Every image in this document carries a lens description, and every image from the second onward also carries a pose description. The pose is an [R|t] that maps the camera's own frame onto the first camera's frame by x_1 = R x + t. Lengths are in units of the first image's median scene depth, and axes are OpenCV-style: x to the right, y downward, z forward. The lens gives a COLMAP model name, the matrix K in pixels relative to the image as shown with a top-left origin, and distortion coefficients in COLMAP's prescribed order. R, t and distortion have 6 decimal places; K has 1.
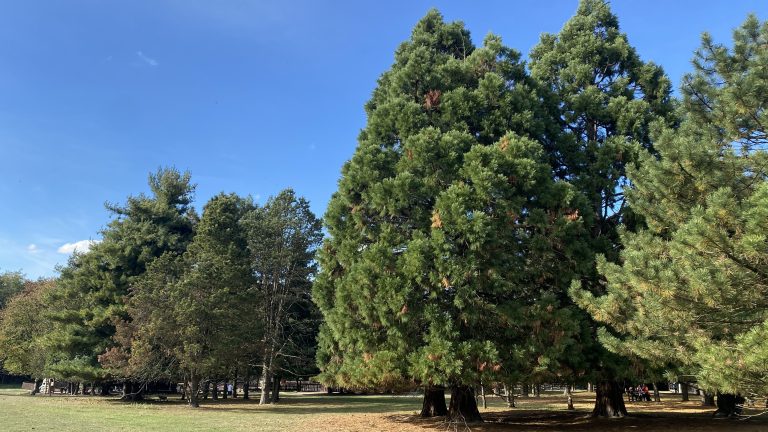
lens RADIAL K [[587.1, 0, 384.0], [0, 587.1, 216.0], [0, 0, 1]] dist [-0.002836, -0.003466]
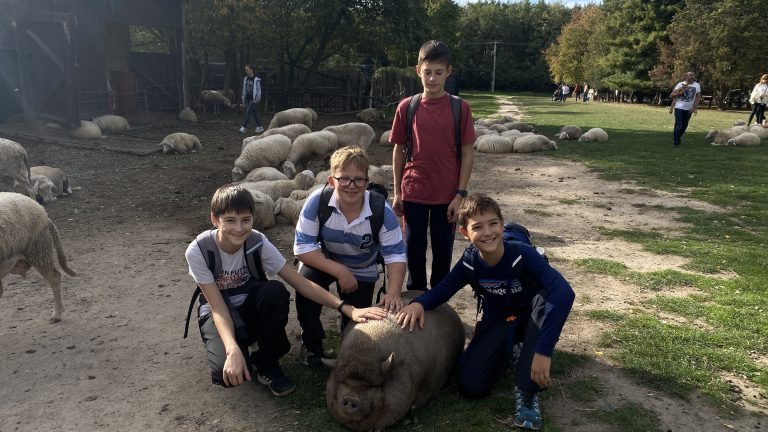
lens RADIAL K [[587.1, 0, 384.0], [0, 587.1, 216.0], [0, 0, 1]] dist [-0.002836, -0.003466]
pose [[0.691803, 0.164836, -0.703020, 0.090417], [0.174984, 0.906307, 0.384692, -0.077157], [0.700563, -0.389148, 0.598143, -0.325462]]
